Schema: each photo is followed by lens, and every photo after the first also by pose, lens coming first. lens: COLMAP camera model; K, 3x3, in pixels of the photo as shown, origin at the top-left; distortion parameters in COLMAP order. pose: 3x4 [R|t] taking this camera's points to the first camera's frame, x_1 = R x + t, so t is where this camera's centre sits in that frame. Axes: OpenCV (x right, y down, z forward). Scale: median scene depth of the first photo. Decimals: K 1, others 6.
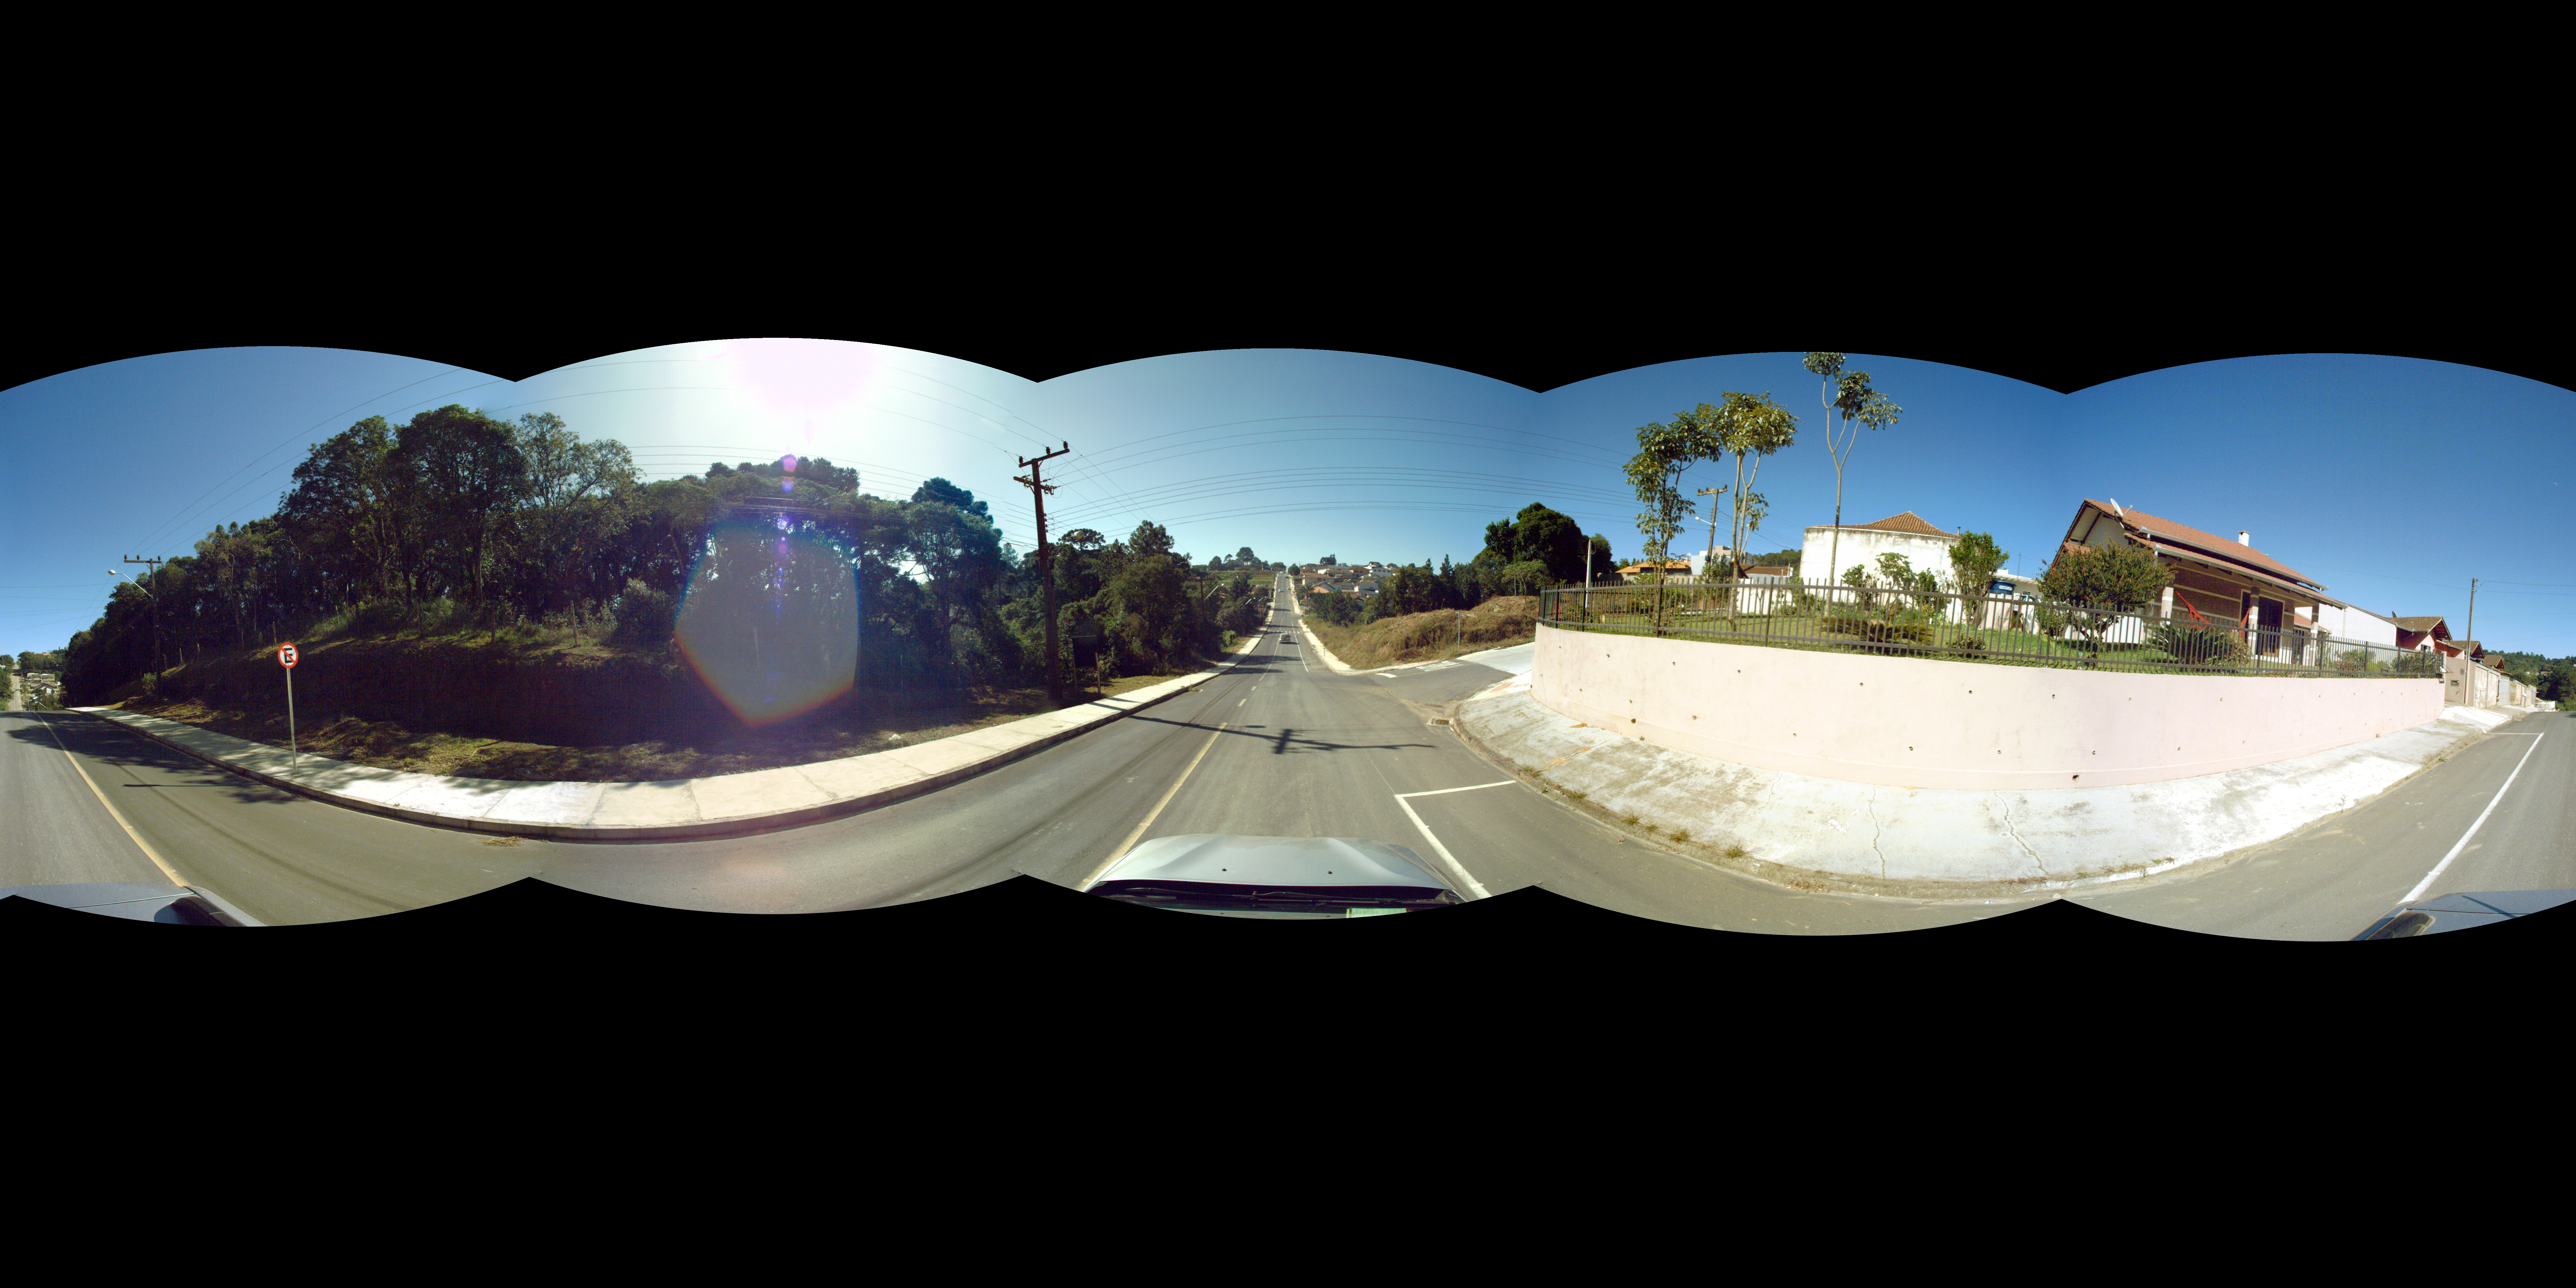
lens RADIAL K [[5186.2, 0, 1288.0], [0, 5186.2, 644.0], [0, 0, 1]] dist [-0.060057, -0.260165]
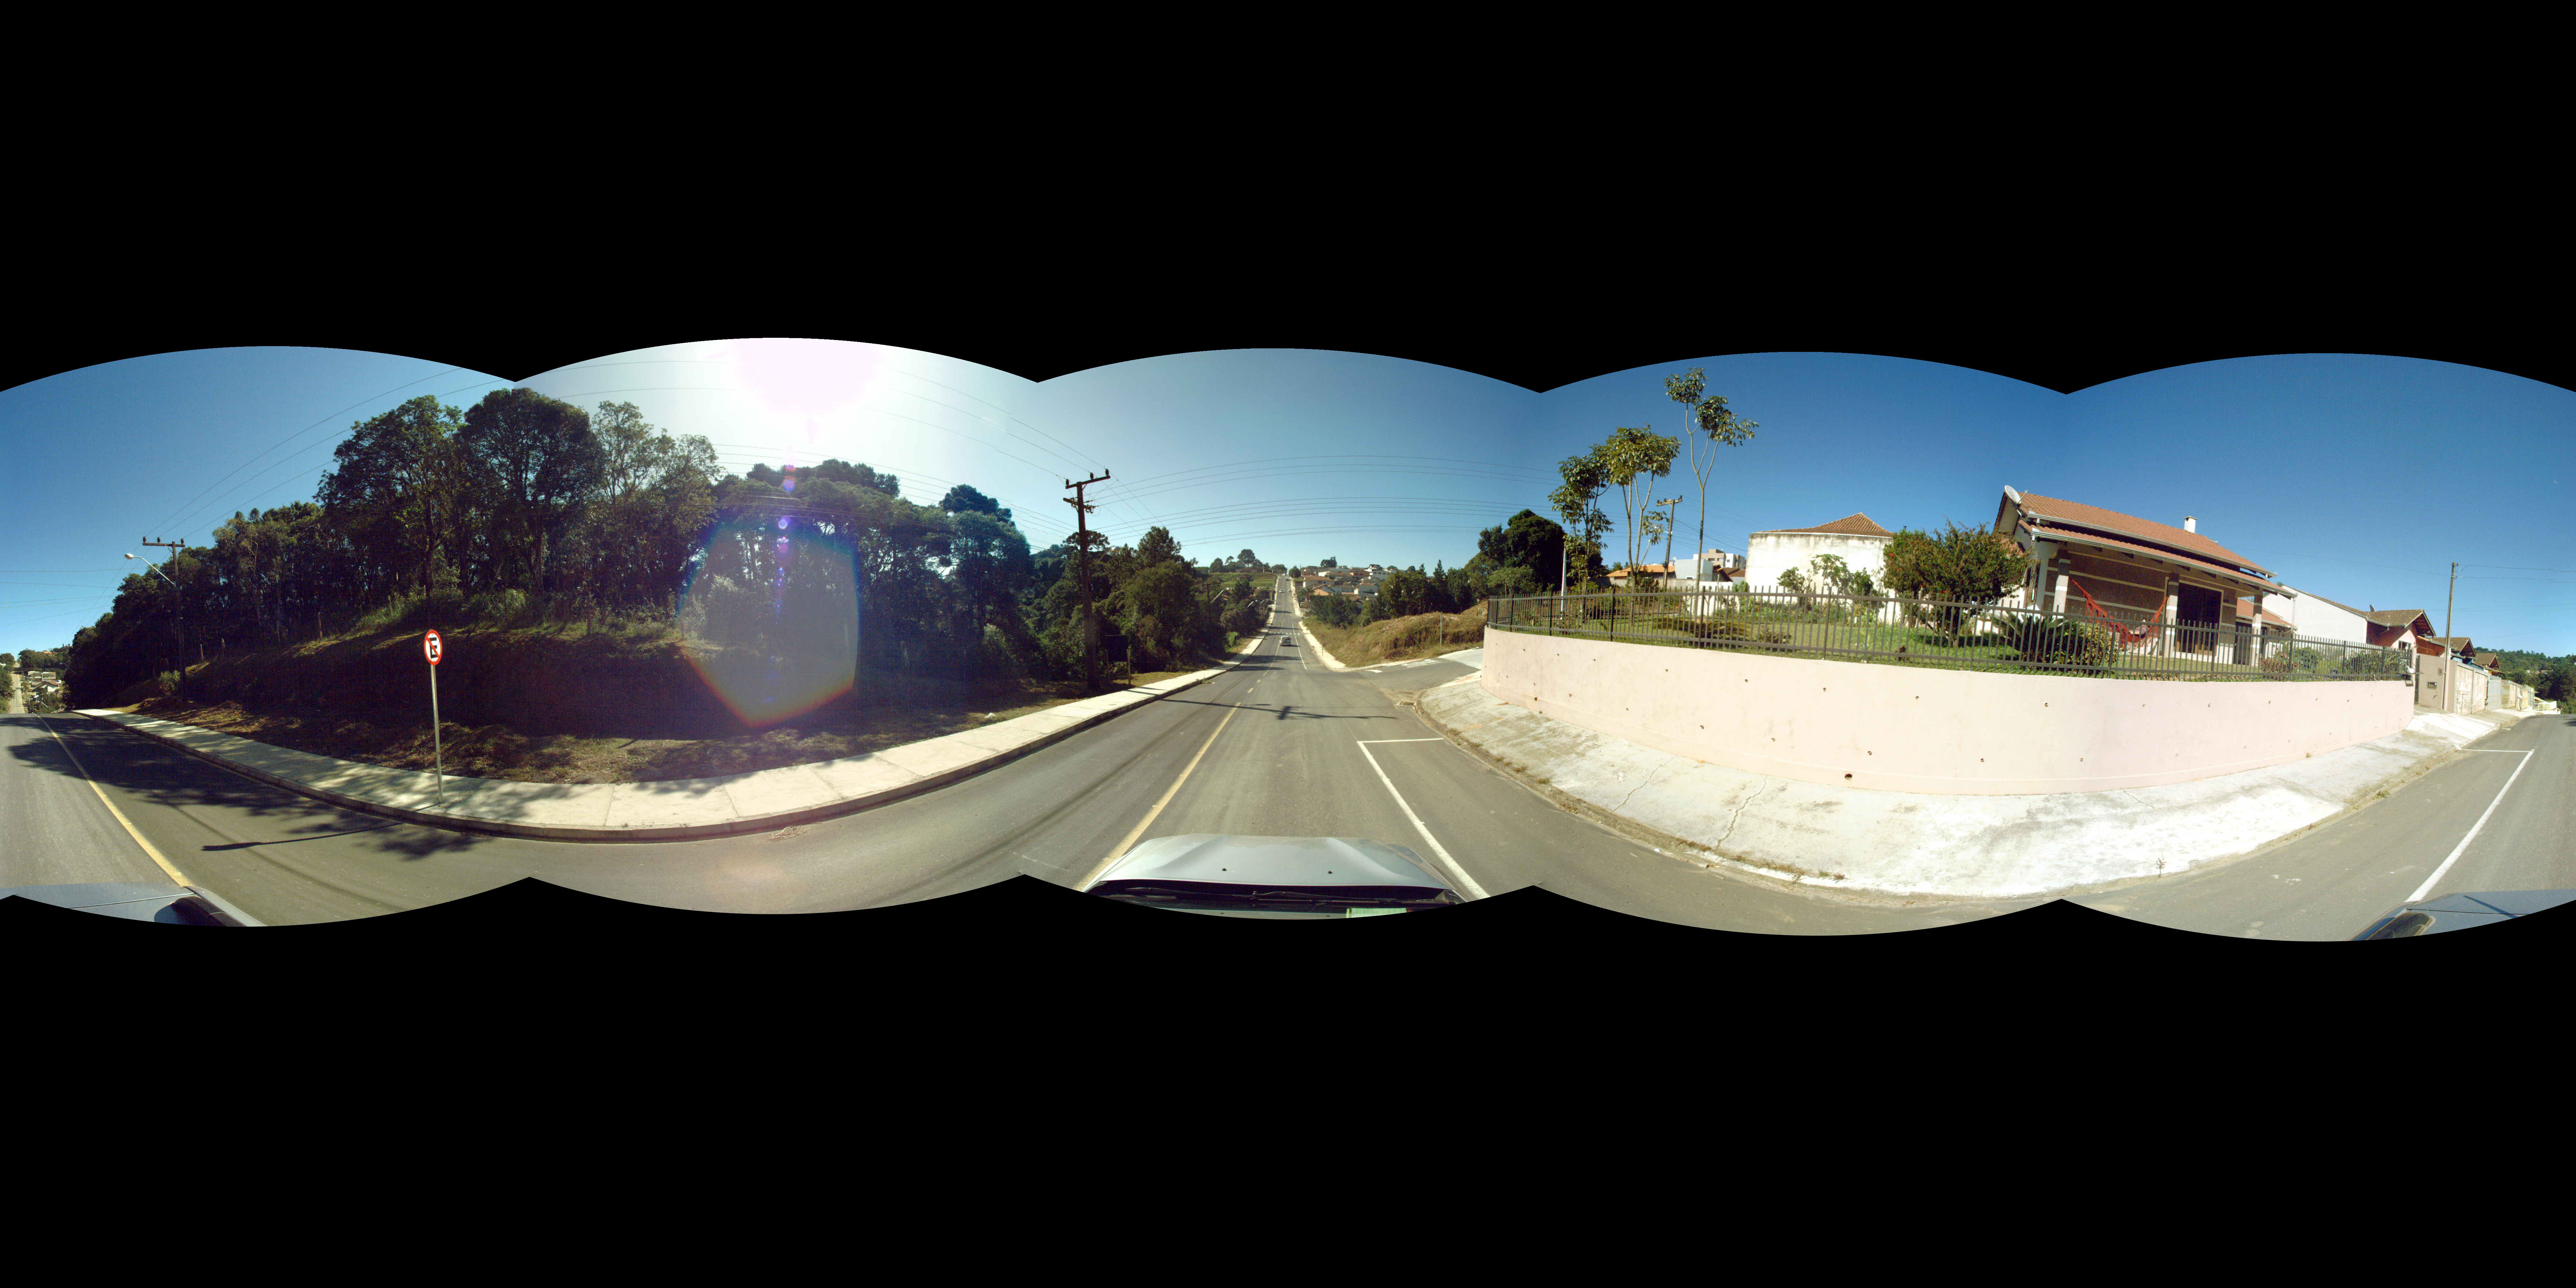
lens RADIAL K [[5630.1, 0, 1296.7], [0, 5630.1, 577.4], [0, 0, 1]] dist [-0.260565, -0.055230]
pose [[0.999999, 0.000244, 0.001380, 0.000068], [-0.000227, 0.999927, -0.012063, 0.000112], [-0.001383, 0.012063, 0.999926, -0.105899]]
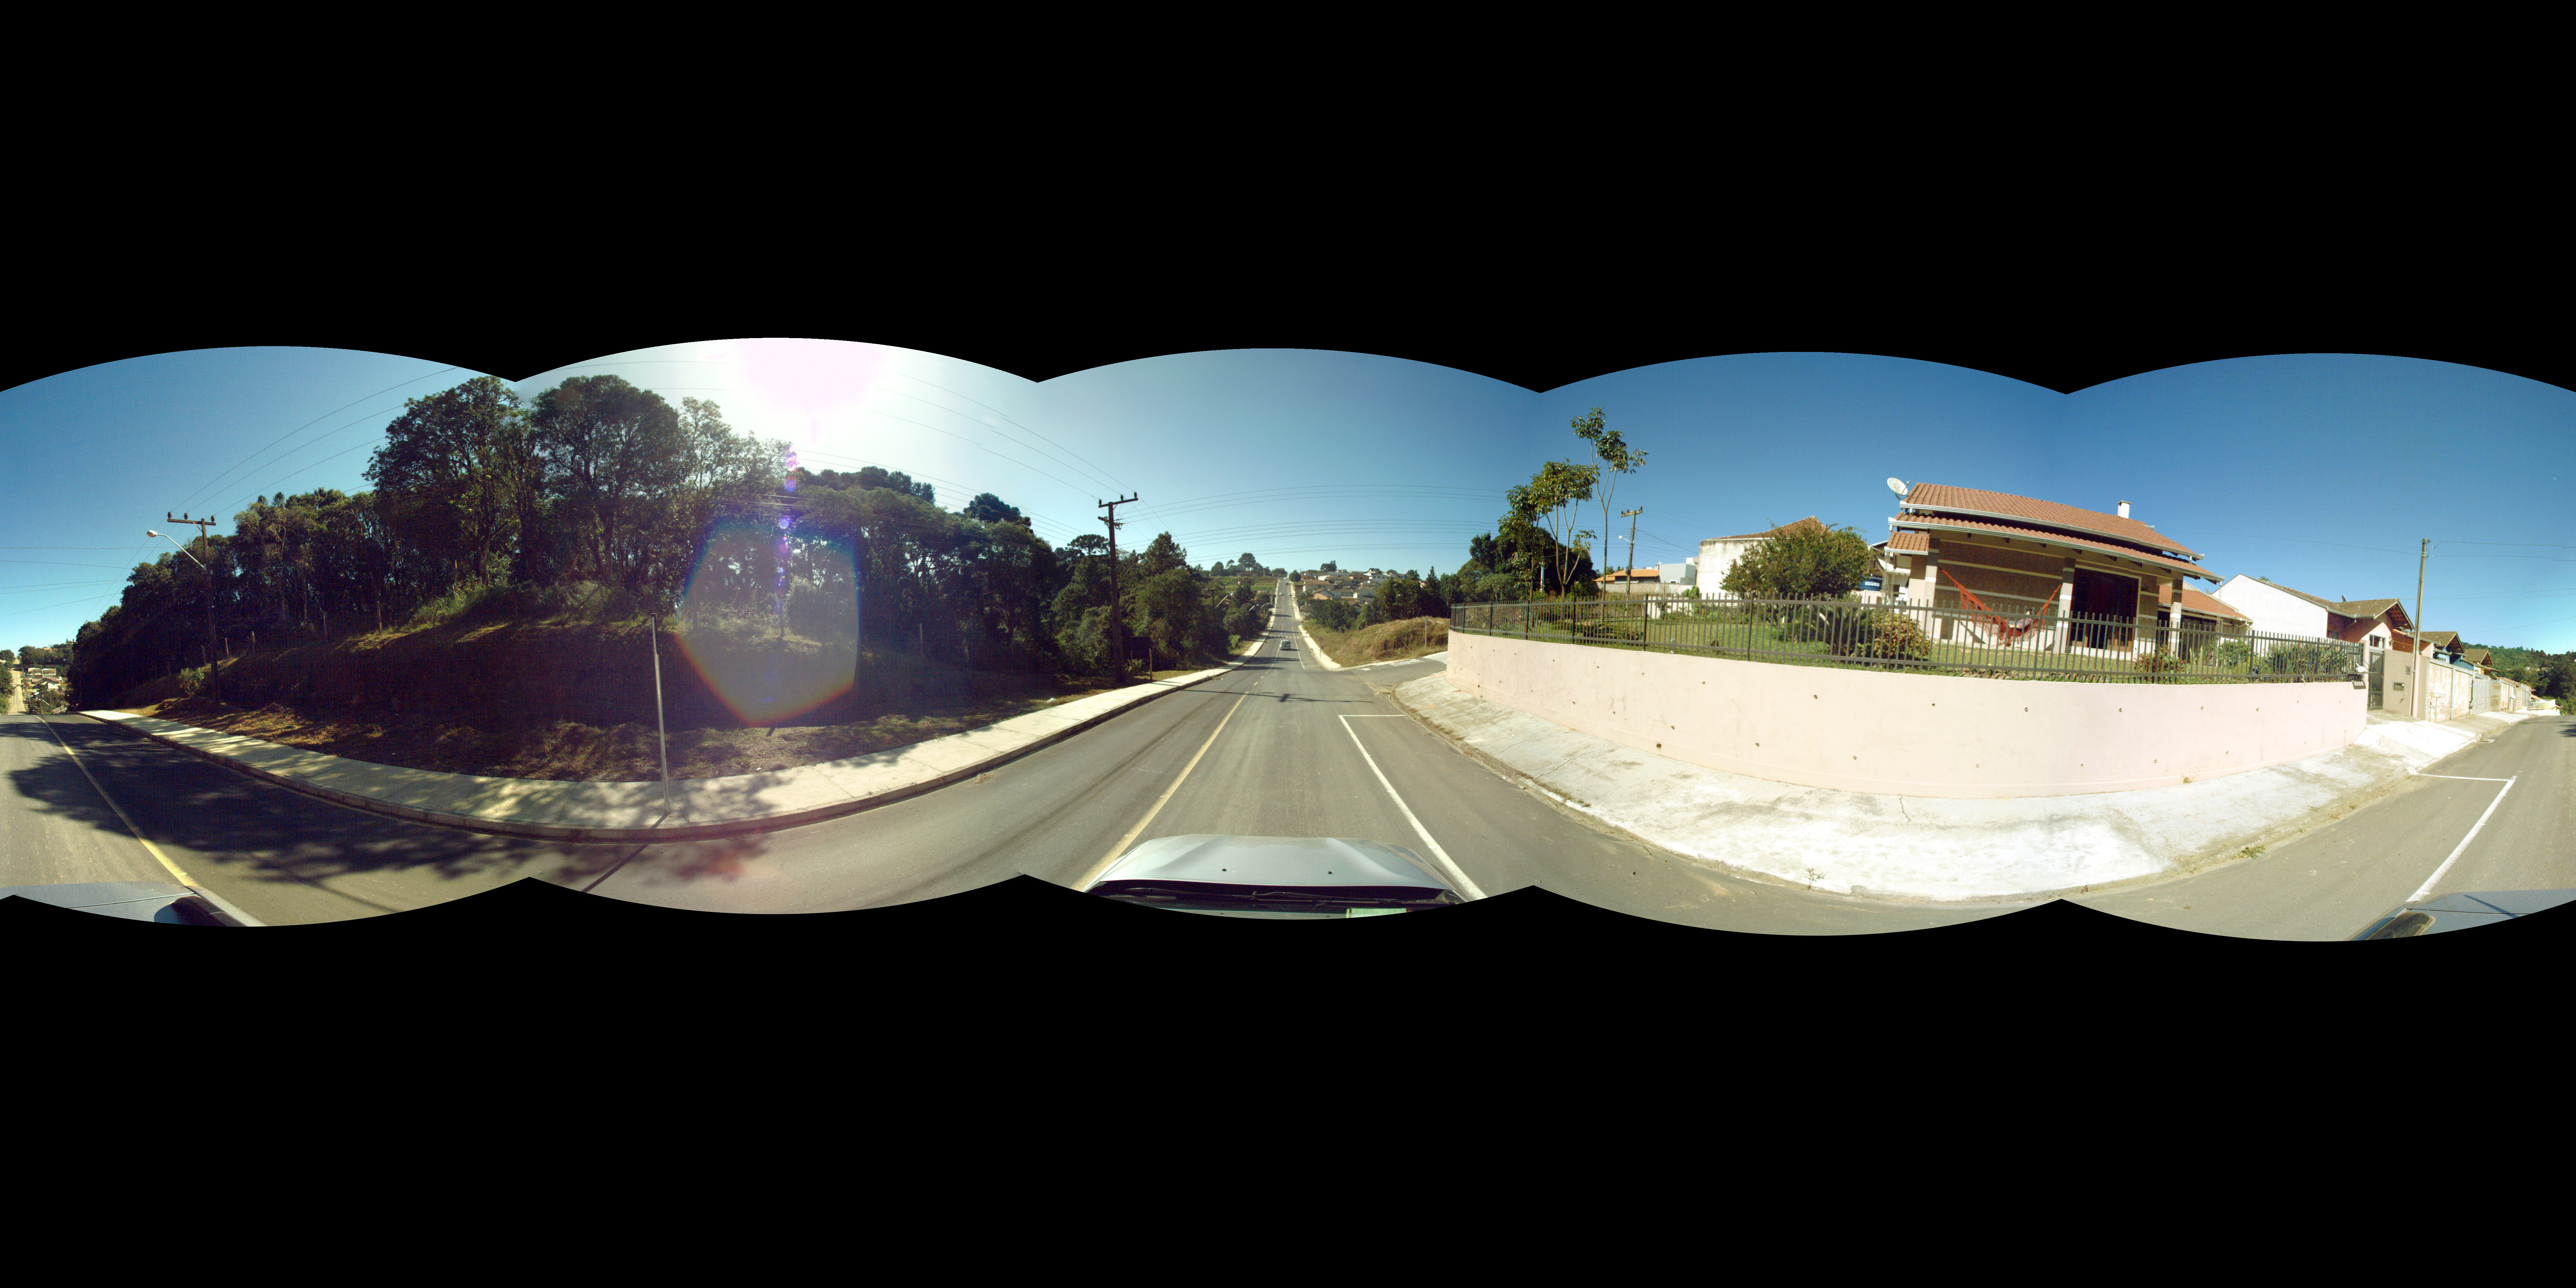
lens RADIAL K [[6155.6, 0, 1288.0], [0, 6155.6, 644.0], [0, 0, 1]] dist [-0.568256, -0.325865]
pose [[0.999999, 0.001316, -0.000270, 0.000165], [-0.001315, 0.999994, 0.003111, -0.004594], [0.000275, -0.003111, 0.999995, -0.225727]]
